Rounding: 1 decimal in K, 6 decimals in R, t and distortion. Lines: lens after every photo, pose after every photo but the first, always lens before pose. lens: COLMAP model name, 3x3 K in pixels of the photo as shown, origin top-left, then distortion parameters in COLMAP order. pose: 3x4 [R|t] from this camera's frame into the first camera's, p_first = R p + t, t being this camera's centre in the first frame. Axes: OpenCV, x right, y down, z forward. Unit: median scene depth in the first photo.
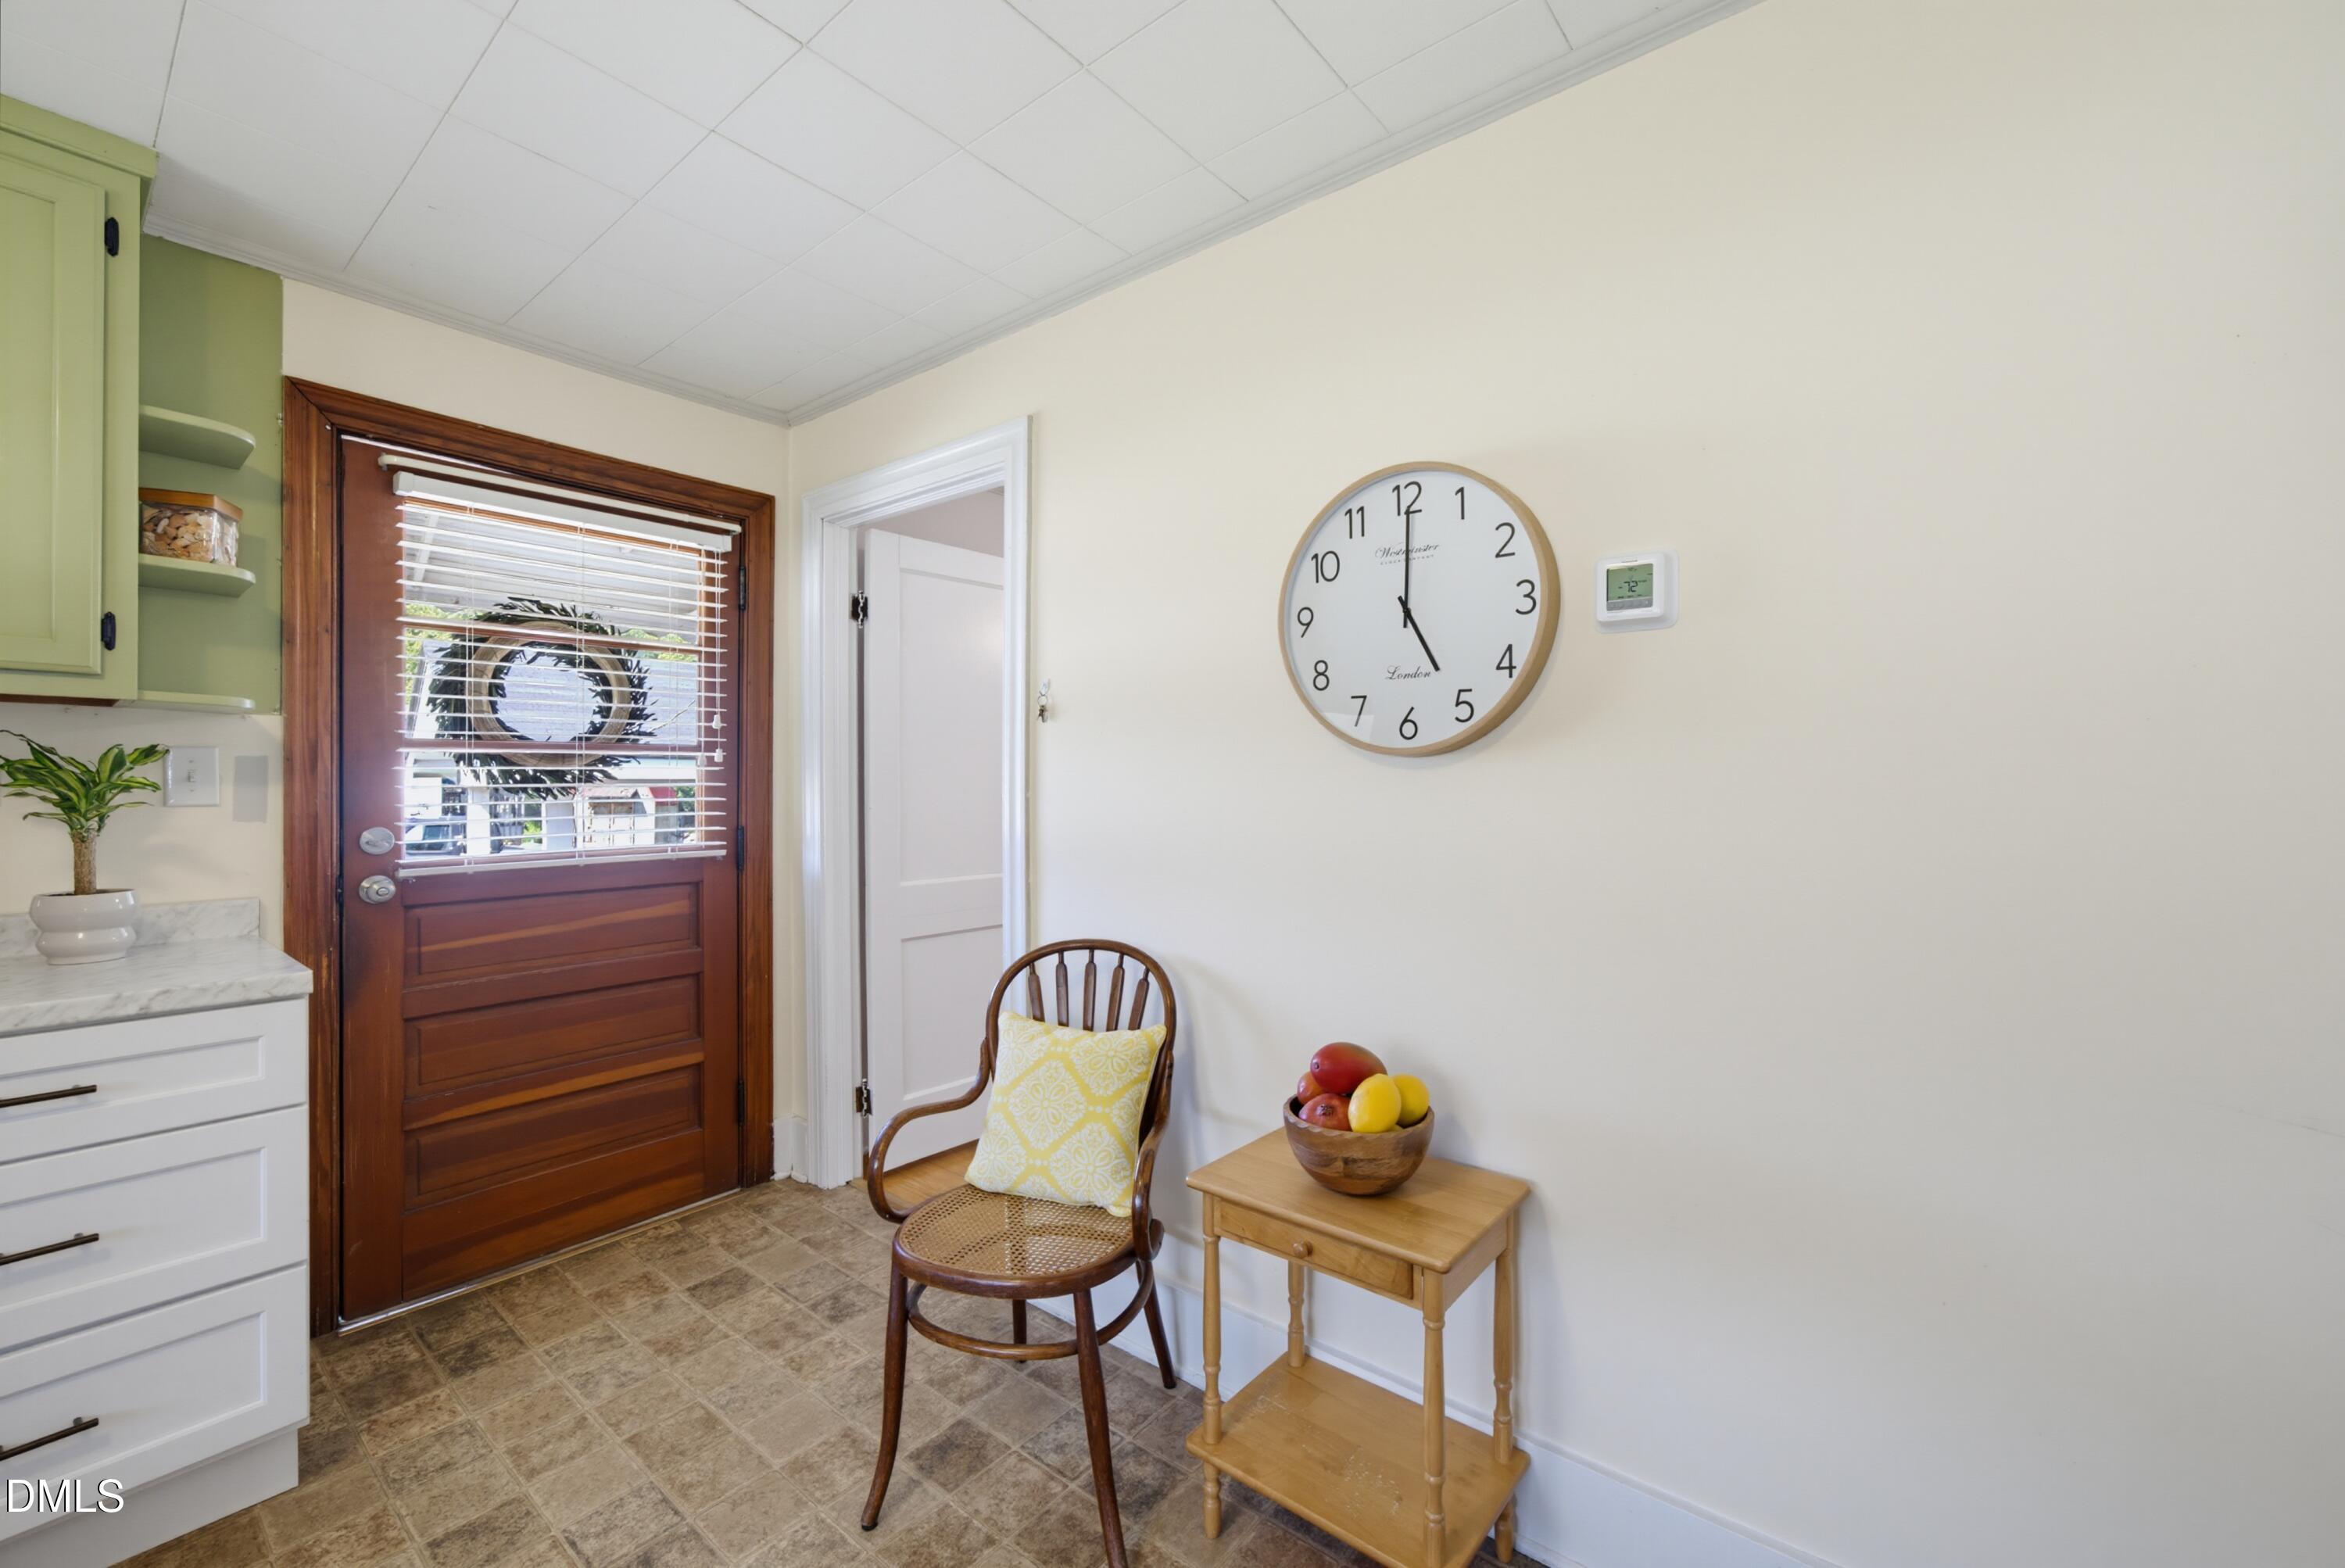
lens RADIAL K [[955.7, 0, 1172.5], [0, 955.7, 784.0], [0, 0, 1]] dist [0.000216, 0.012862]
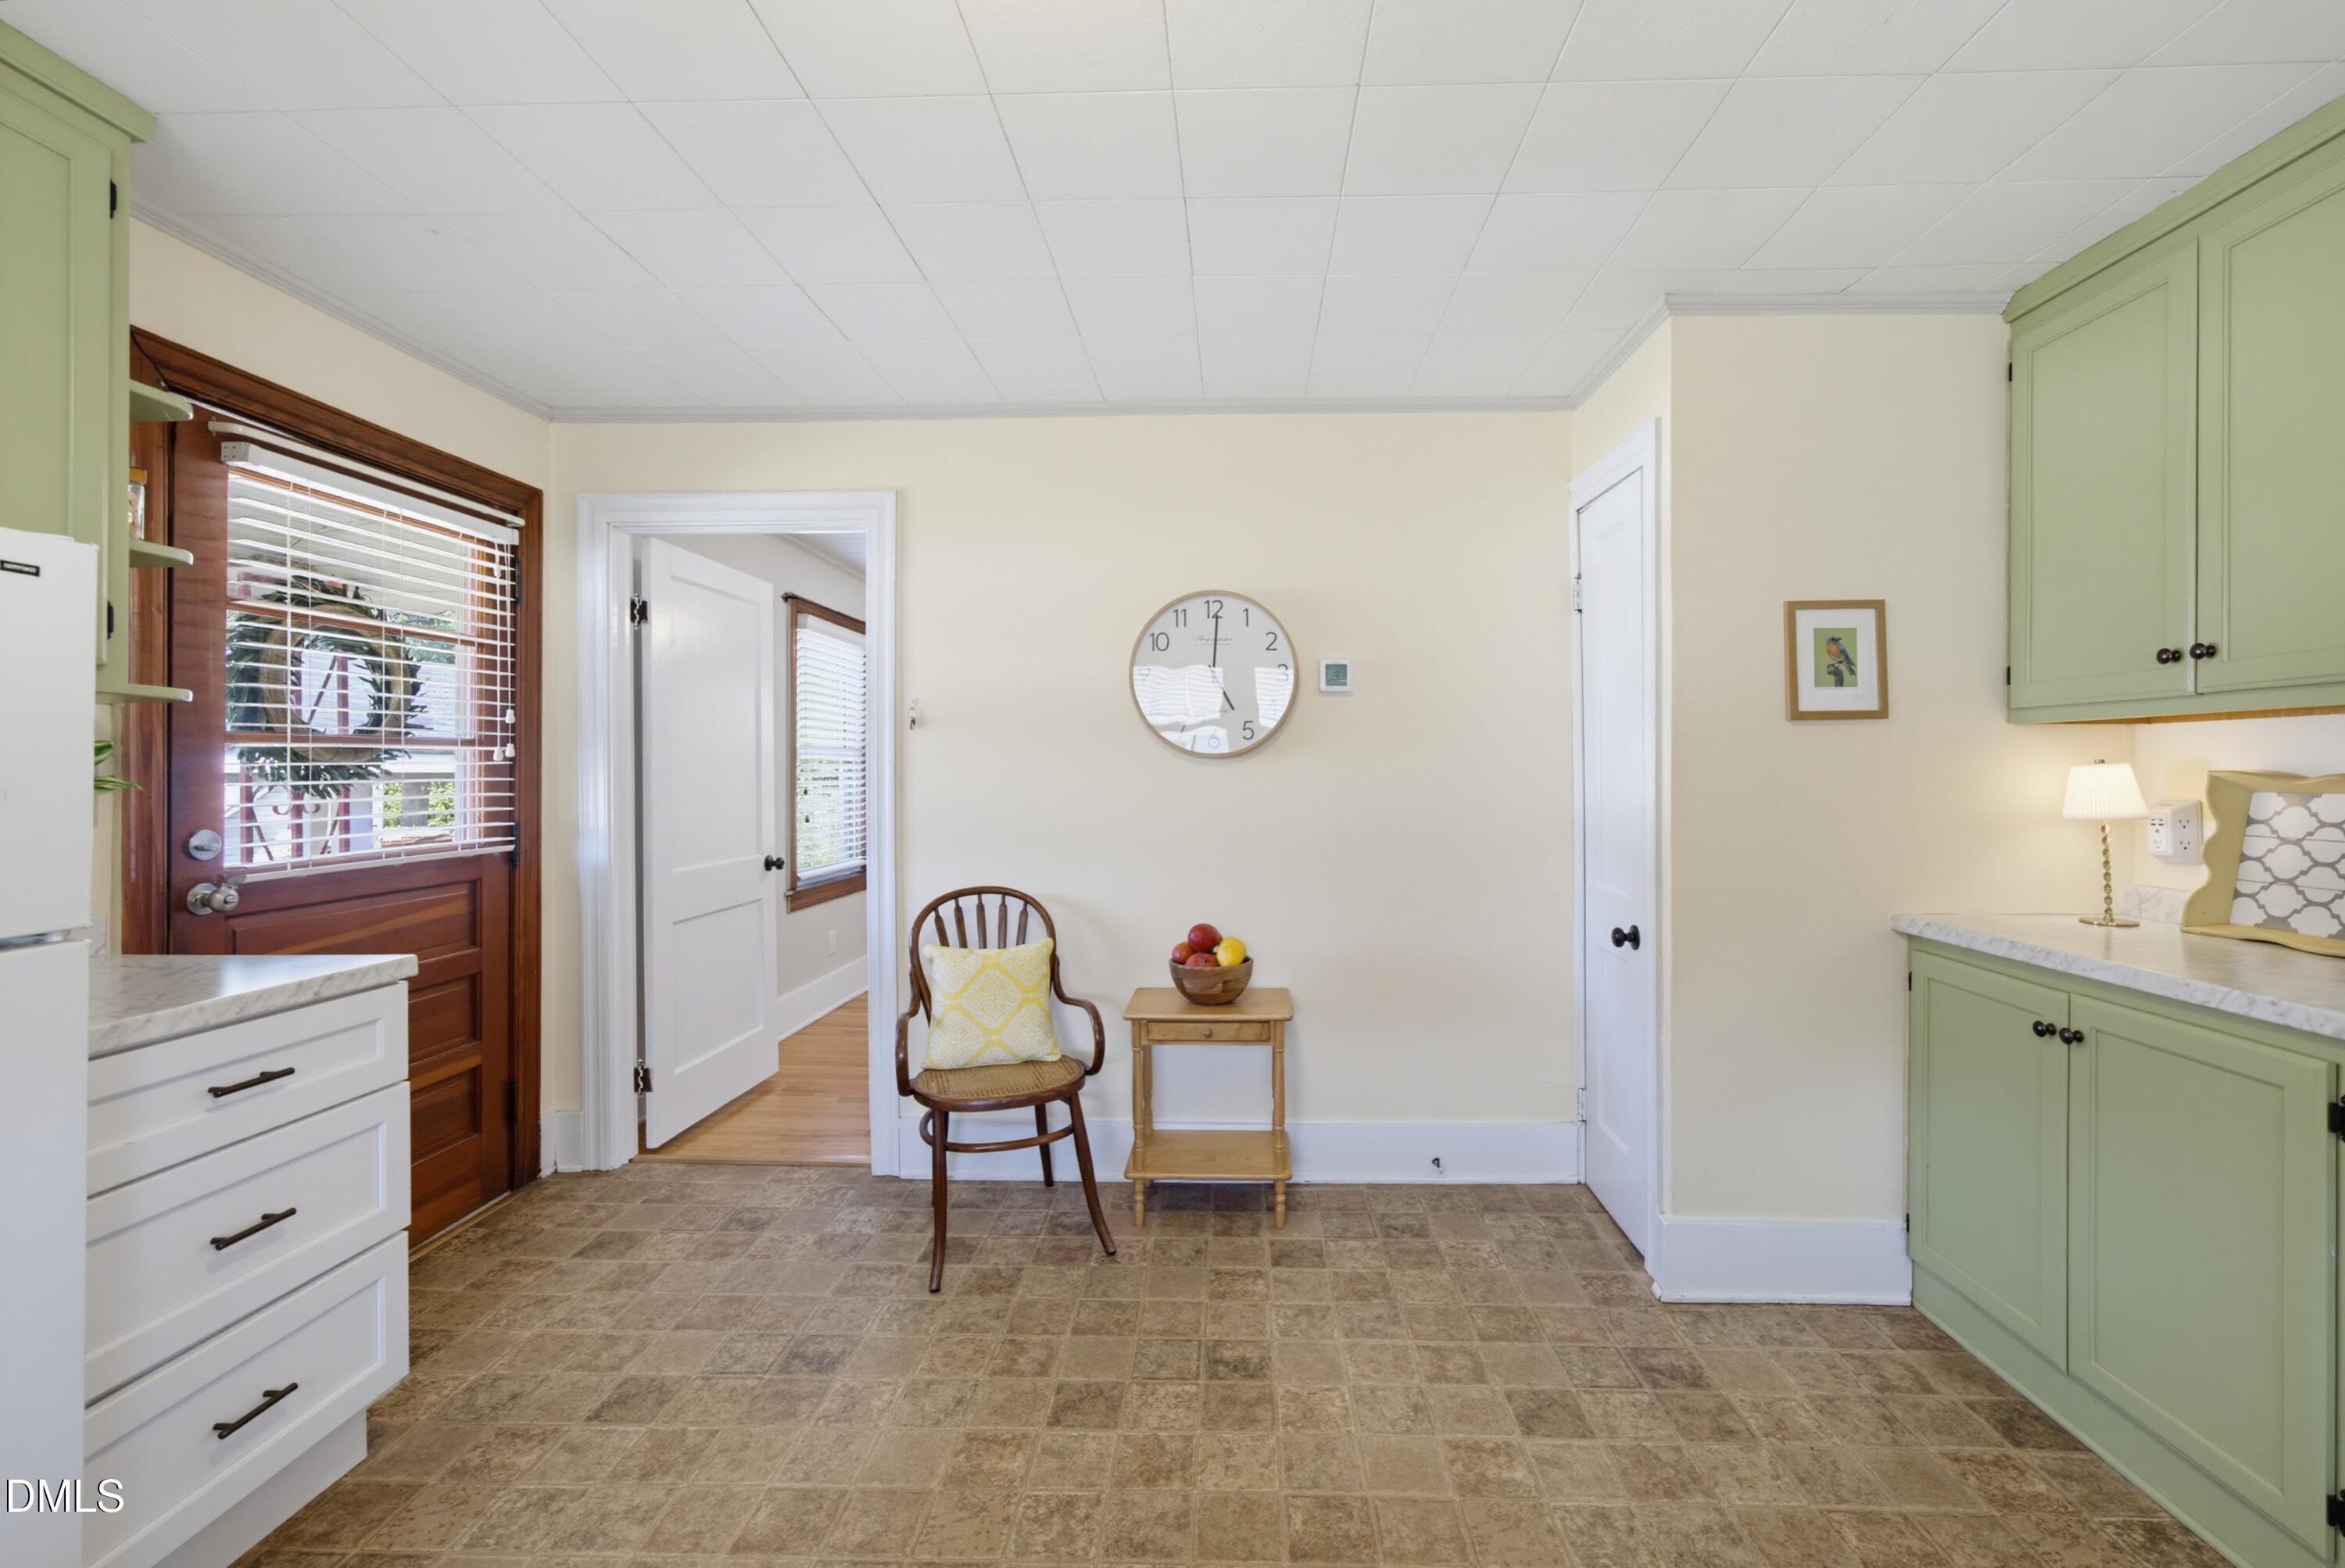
lens RADIAL K [[962.8, 0, 1168.9], [0, 962.8, 772.5], [0, 0, 1]] dist [0.066334, -0.000023]
pose [[0.821438, -0.006287, 0.570263, -0.600118], [0.006300, 0.999978, 0.001949, -0.005017], [-0.570263, 0.001992, 0.821460, -0.285272]]
